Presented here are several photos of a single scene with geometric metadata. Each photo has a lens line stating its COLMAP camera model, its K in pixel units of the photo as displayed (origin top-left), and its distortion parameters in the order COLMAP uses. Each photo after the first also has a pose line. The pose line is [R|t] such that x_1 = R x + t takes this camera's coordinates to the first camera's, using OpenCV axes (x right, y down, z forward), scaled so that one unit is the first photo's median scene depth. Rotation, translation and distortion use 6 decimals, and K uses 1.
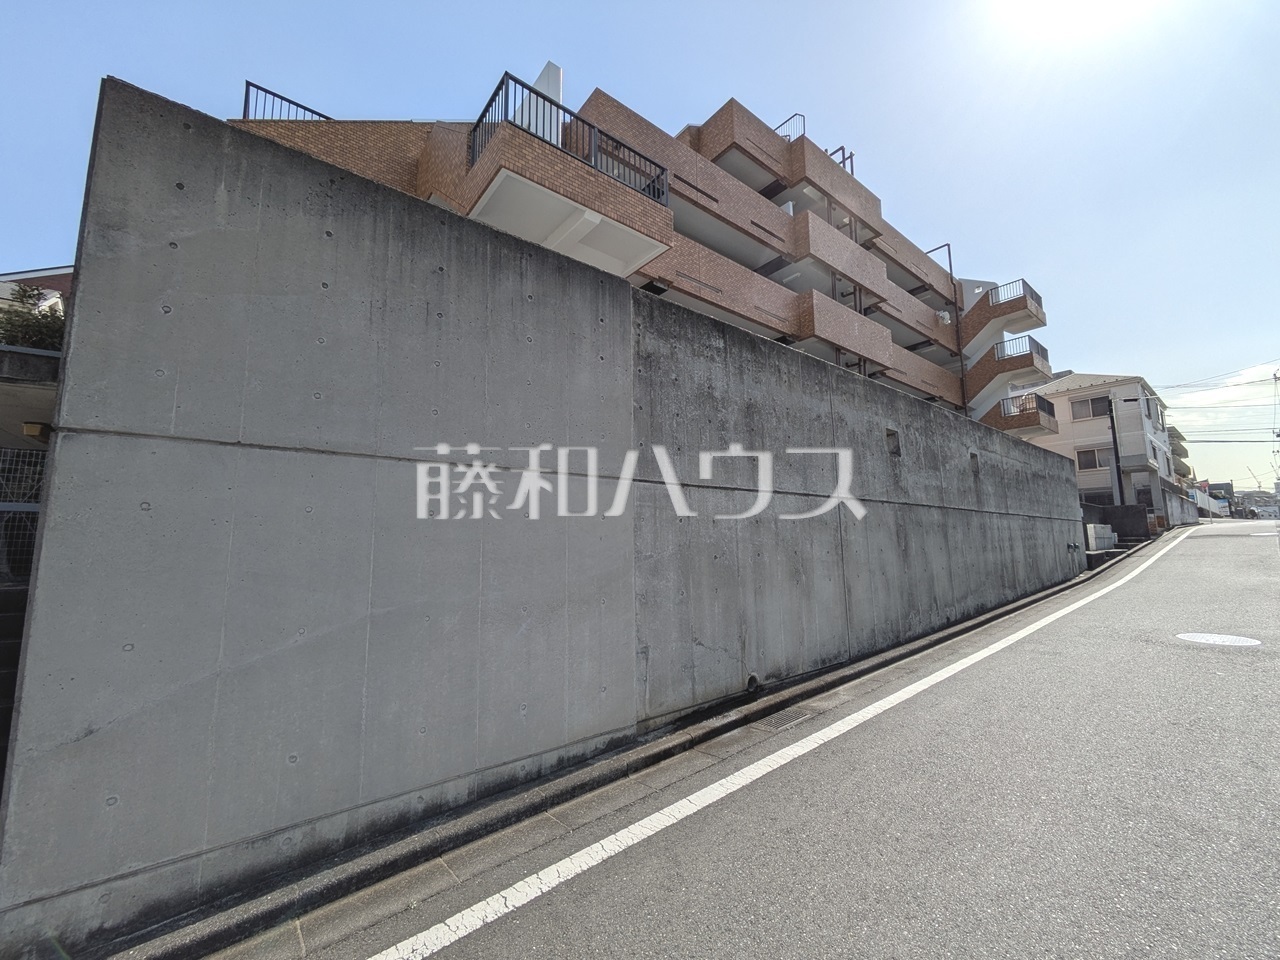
lens RADIAL K [[504.1, 0, 641.9], [0, 504.1, 482.6], [0, 0, 1]] dist [-0.006454, 0.002932]
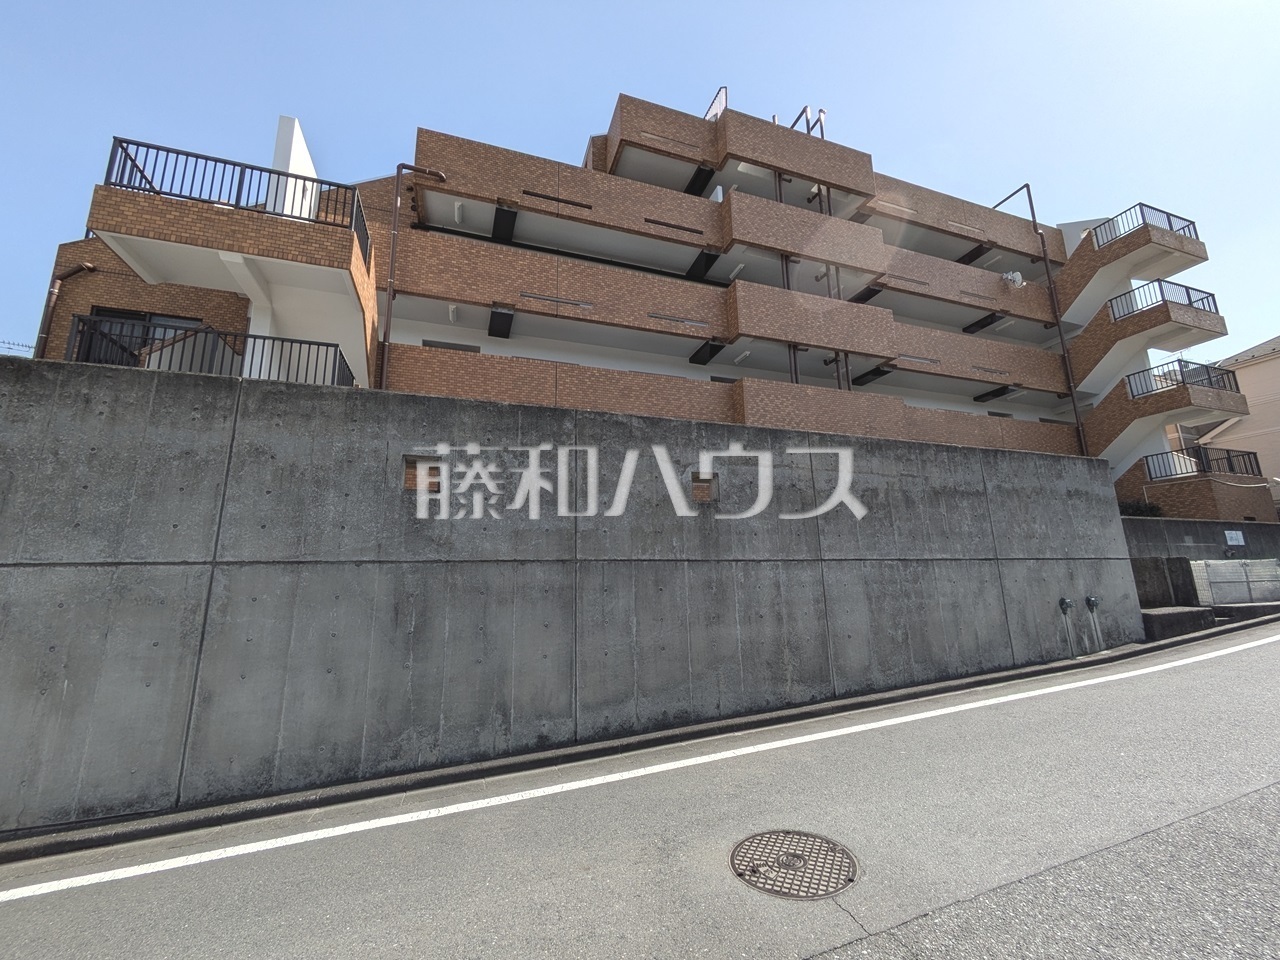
lens RADIAL K [[504.1, 0, 641.9], [0, 504.1, 482.6], [0, 0, 1]] dist [-0.006454, 0.002932]
pose [[0.943362, -0.073455, -0.323530, 0.414026], [0.051545, 0.995791, -0.075788, 0.000574], [0.327735, 0.054819, 0.943178, 0.180316]]
